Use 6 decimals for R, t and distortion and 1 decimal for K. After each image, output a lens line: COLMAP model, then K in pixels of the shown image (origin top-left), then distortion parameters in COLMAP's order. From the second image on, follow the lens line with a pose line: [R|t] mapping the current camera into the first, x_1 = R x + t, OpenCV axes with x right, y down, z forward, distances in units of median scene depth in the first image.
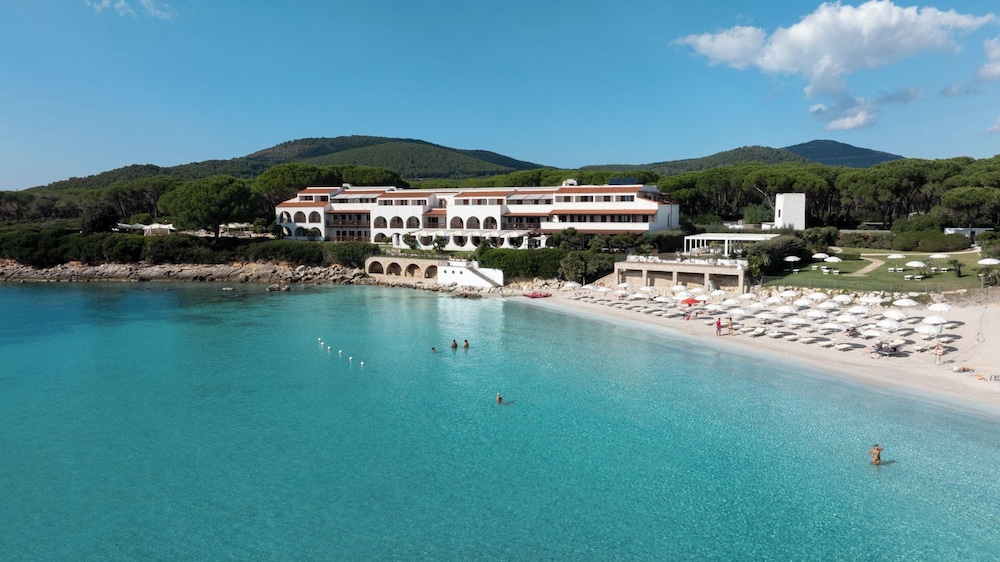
lens RADIAL K [[657.2, 0, 500.0], [0, 657.2, 281.0], [0, 0, 1]] dist [-0.037283, -0.000351]
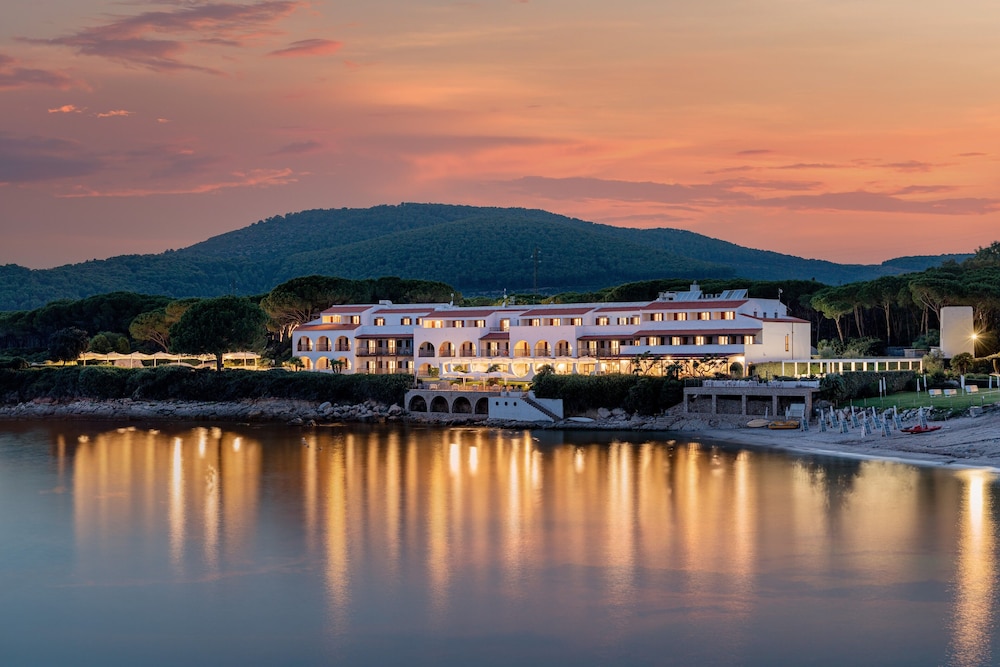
lens RADIAL K [[1530.3, 0, 500.0], [0, 1530.3, 333.5], [0, 0, 1]] dist [0.013413, -0.022779]
pose [[0.988004, -0.004697, -0.154358, 0.190487], [-0.014518, 0.992286, -0.123121, 0.118263], [0.153745, 0.123885, 0.980314, -0.791401]]
